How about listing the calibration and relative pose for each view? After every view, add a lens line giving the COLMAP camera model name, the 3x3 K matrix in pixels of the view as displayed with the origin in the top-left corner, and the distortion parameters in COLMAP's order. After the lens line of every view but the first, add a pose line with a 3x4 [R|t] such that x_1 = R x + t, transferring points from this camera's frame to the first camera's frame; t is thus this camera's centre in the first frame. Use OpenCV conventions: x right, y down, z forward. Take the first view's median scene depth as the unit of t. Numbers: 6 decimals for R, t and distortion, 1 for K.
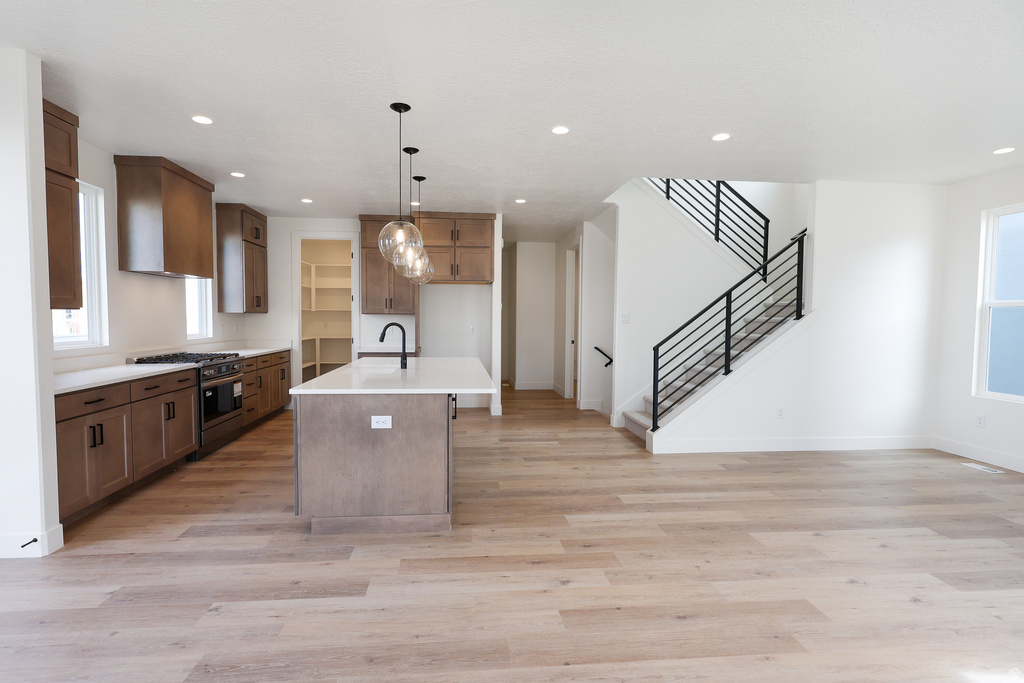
lens RADIAL K [[486.6, 0, 502.1], [0, 486.6, 343.0], [0, 0, 1]] dist [-0.004362, 0.000089]
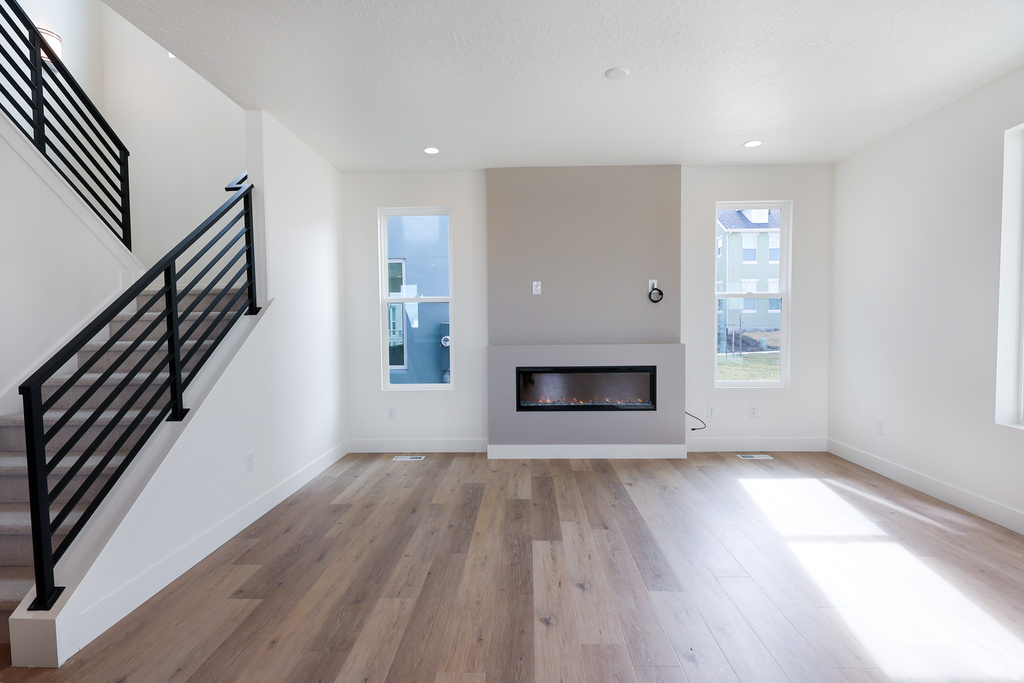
lens RADIAL K [[496.9, 0, 512.0], [0, 496.9, 341.5], [0, 0, 1]] dist [0.000171, 0.000147]
pose [[0.123332, -0.046883, 0.991257, -0.022530], [0.062986, 0.997239, 0.039329, -0.021589], [-0.990365, 0.057585, 0.125945, 0.778820]]
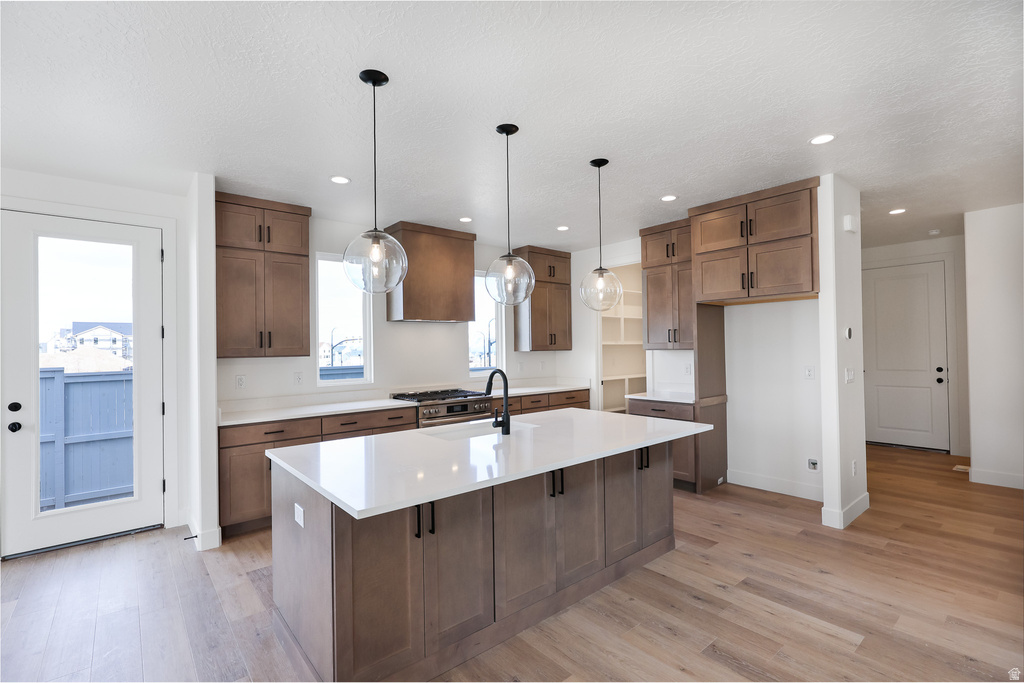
lens RADIAL K [[466.0, 0, 512.0], [0, 466.0, 341.5], [0, 0, 1]] dist [-0.000997, -0.000091]
pose [[0.570680, -0.029503, -0.820643, 0.415660], [-0.022664, 0.998408, -0.051654, -0.053526], [0.820860, 0.048076, 0.569102, 0.696843]]
